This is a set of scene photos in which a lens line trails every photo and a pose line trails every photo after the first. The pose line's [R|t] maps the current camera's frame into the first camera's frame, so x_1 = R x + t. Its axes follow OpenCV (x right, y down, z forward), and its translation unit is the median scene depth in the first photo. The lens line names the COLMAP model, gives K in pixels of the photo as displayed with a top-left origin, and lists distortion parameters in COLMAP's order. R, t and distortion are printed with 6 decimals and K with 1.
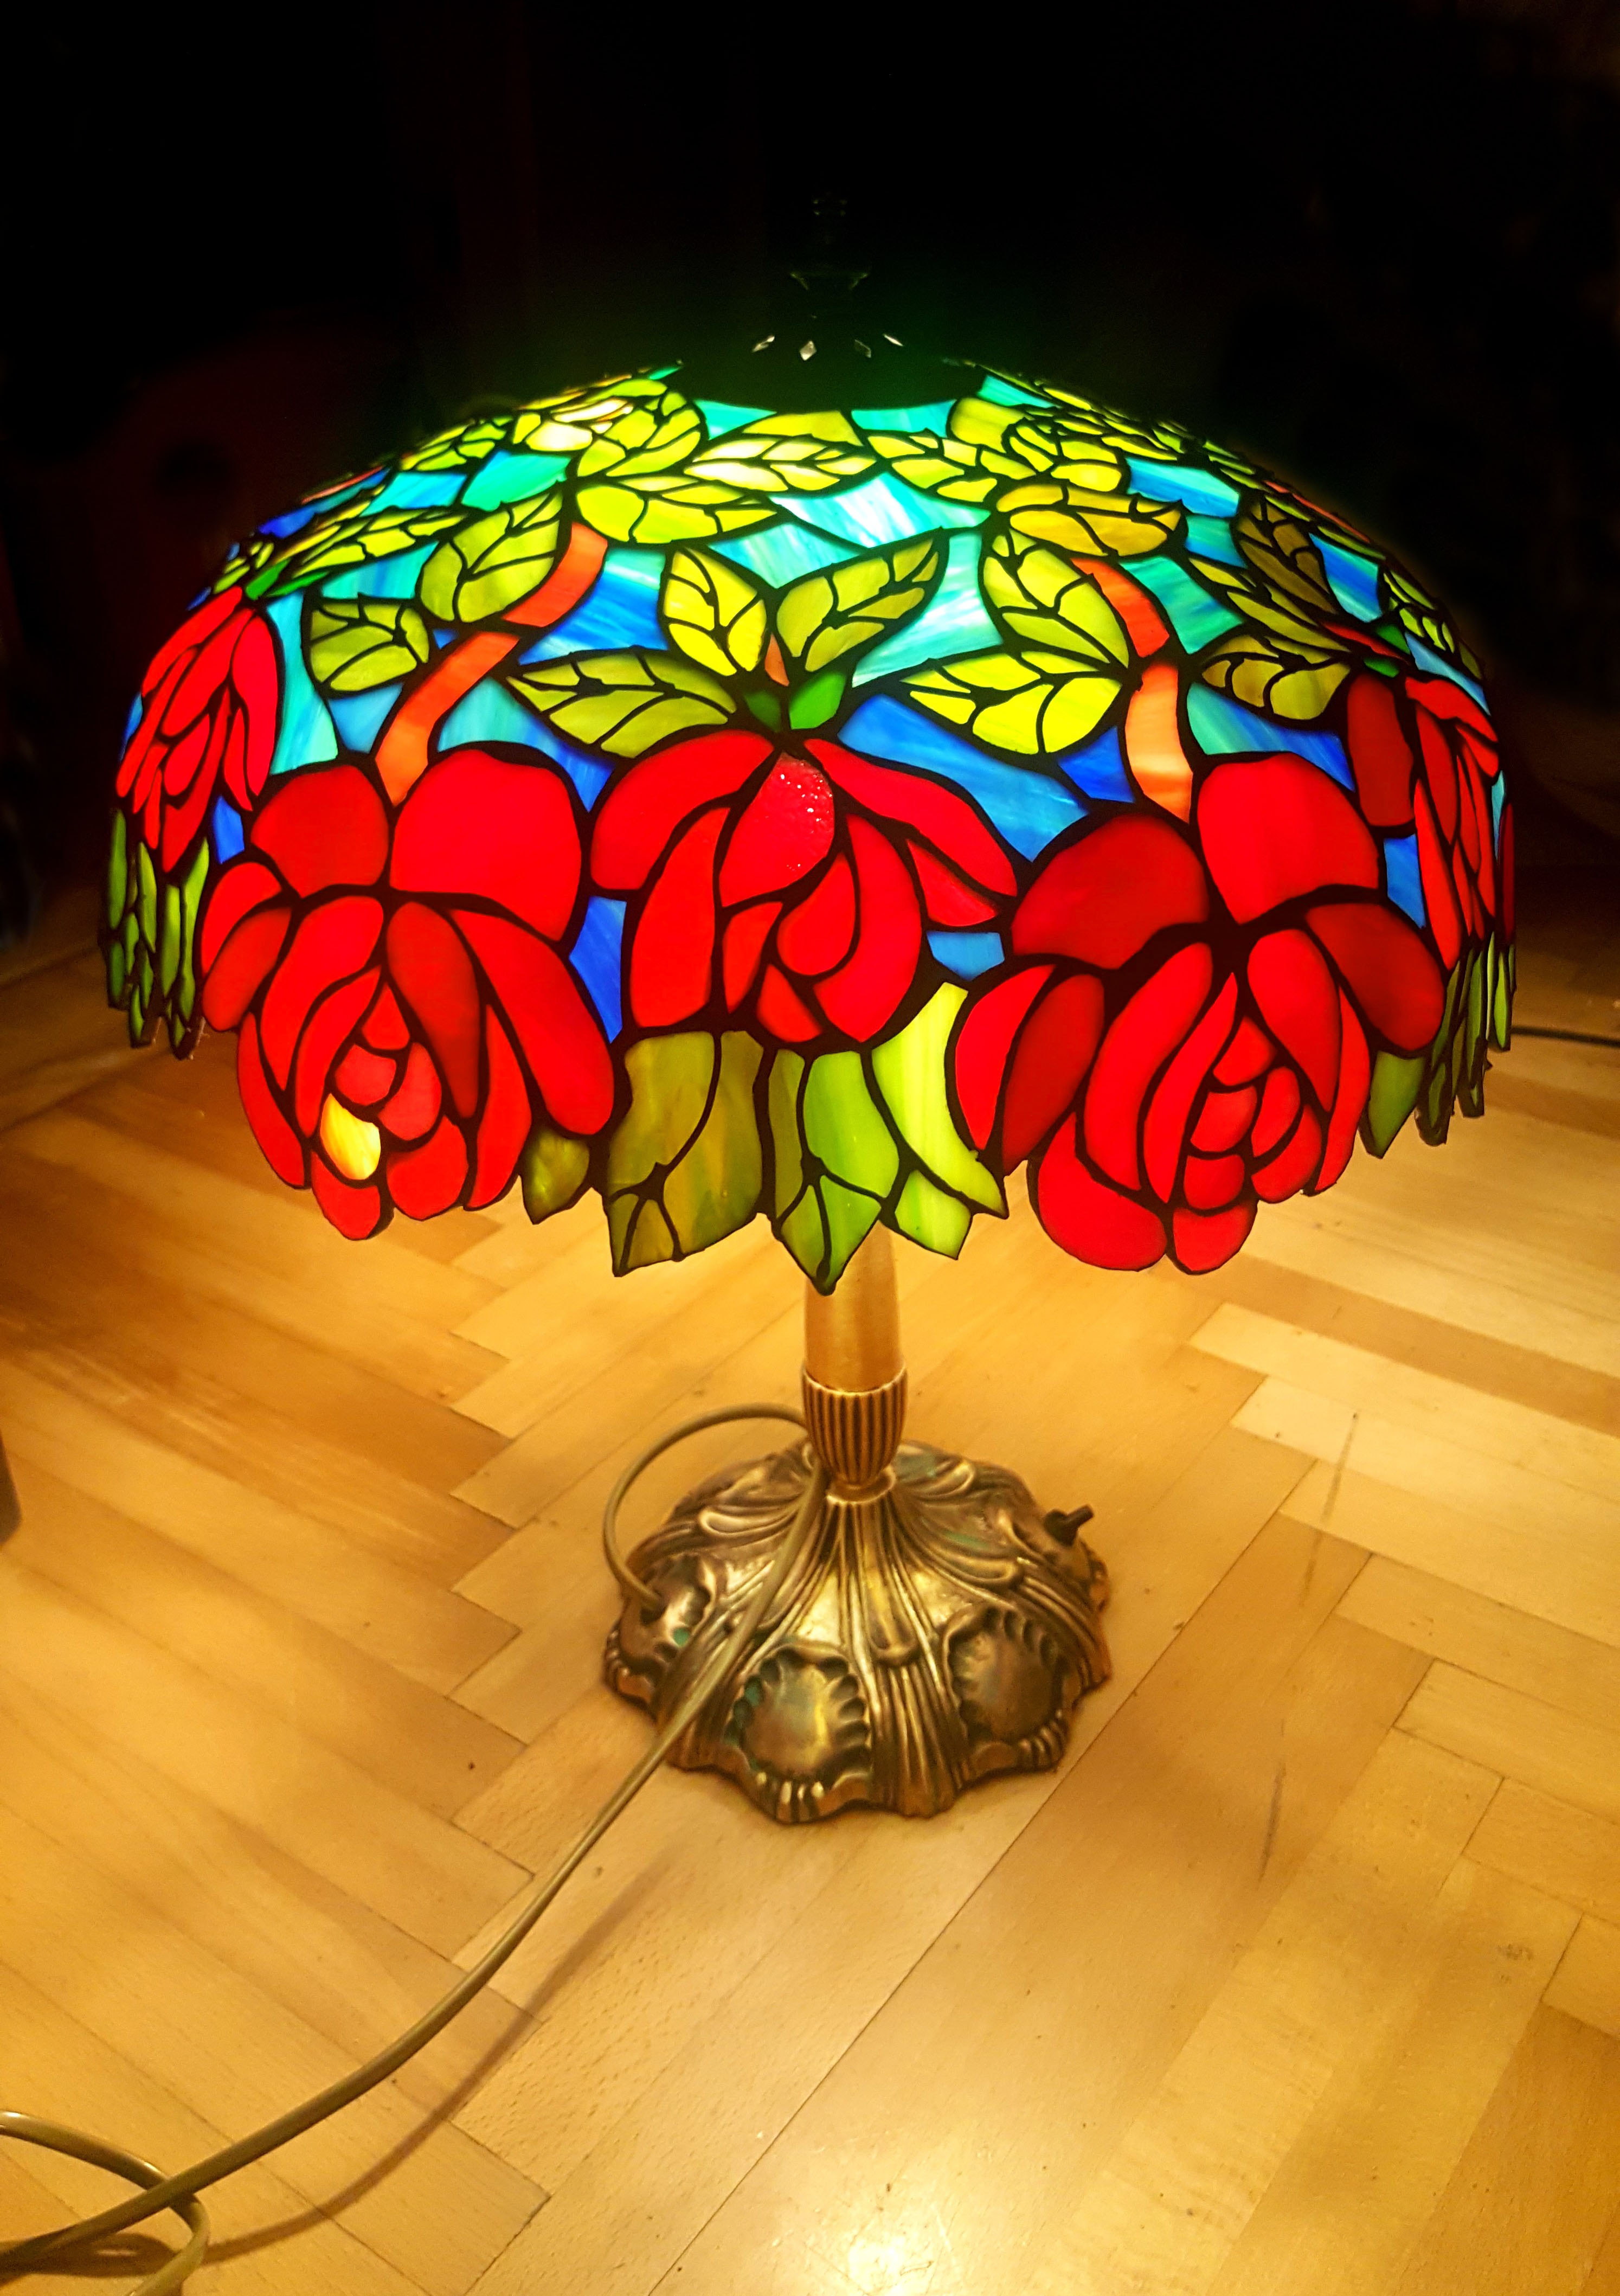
lens RADIAL K [[2089.3, 0, 787.1], [0, 2089.3, 1148.2], [0, 0, 1]] dist [0.071410, -0.001142]
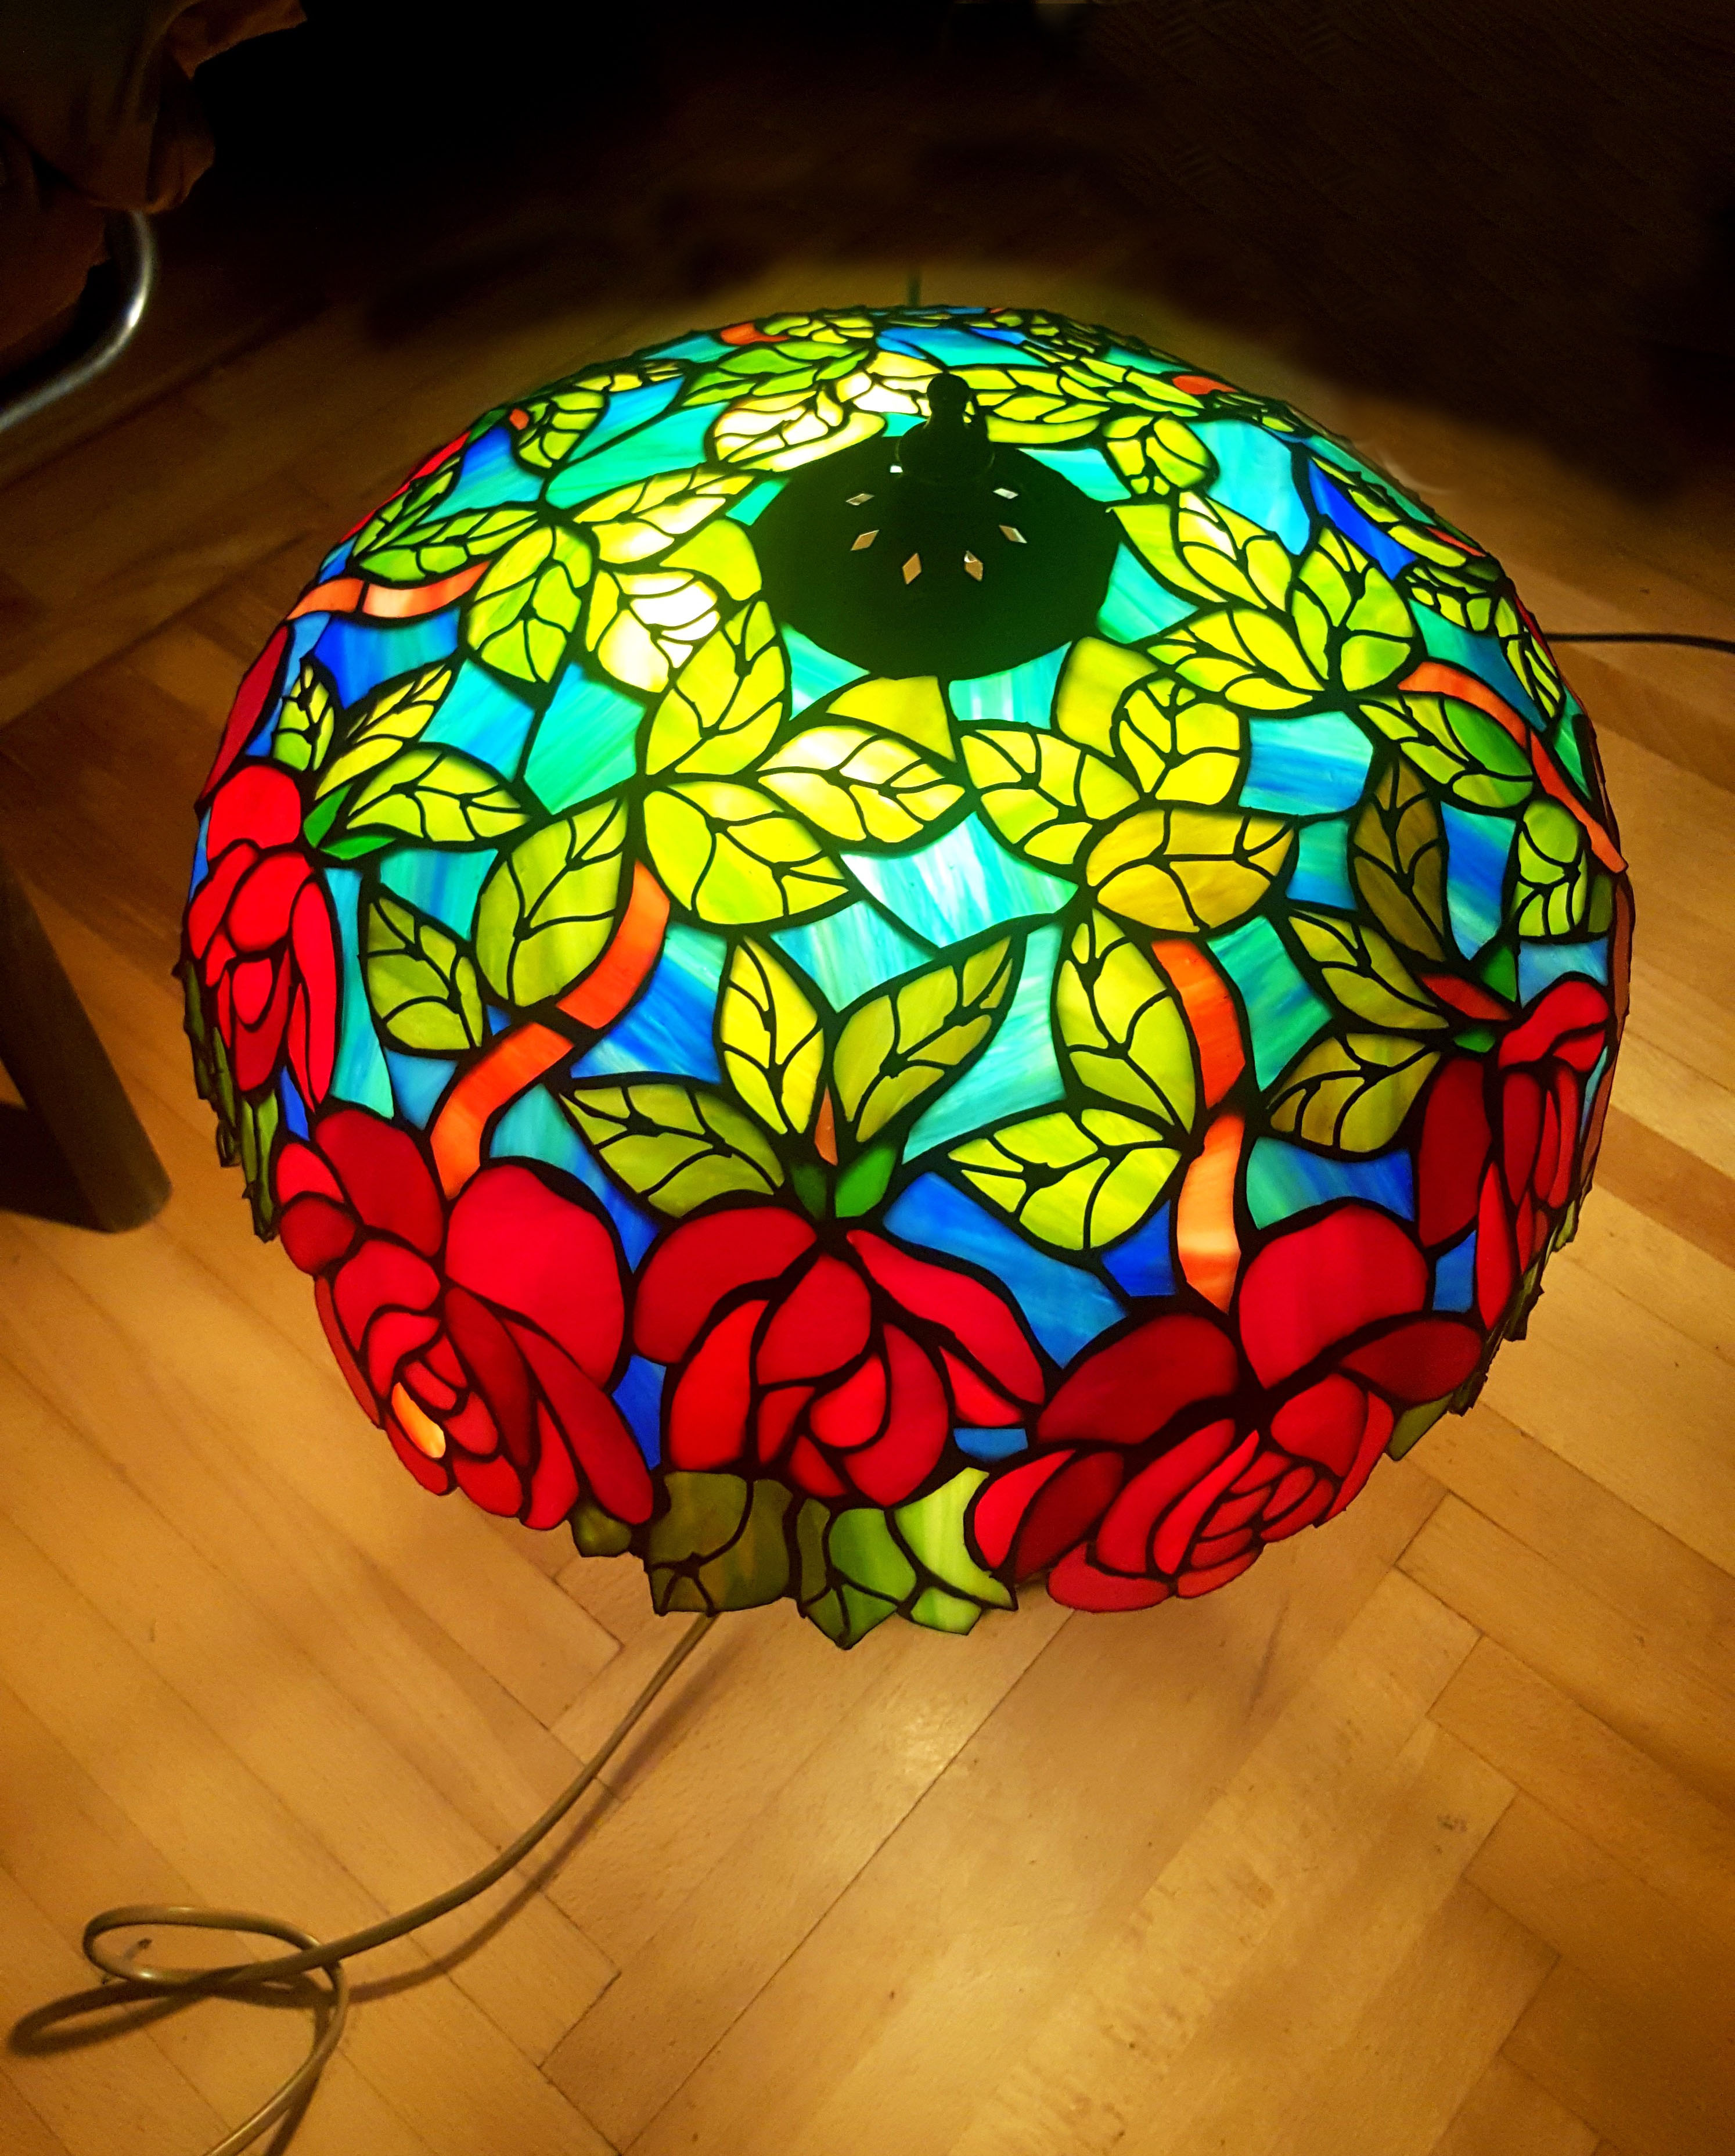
lens RADIAL K [[2120.9, 0, 864.5], [0, 2120.9, 1023.5], [0, 0, 1]] dist [0.061909, -0.003843]
pose [[0.996569, 0.074478, -0.036092, 0.042637], [-0.053411, 0.911887, 0.406951, -0.657398], [0.063221, -0.403627, 0.912737, 0.109798]]
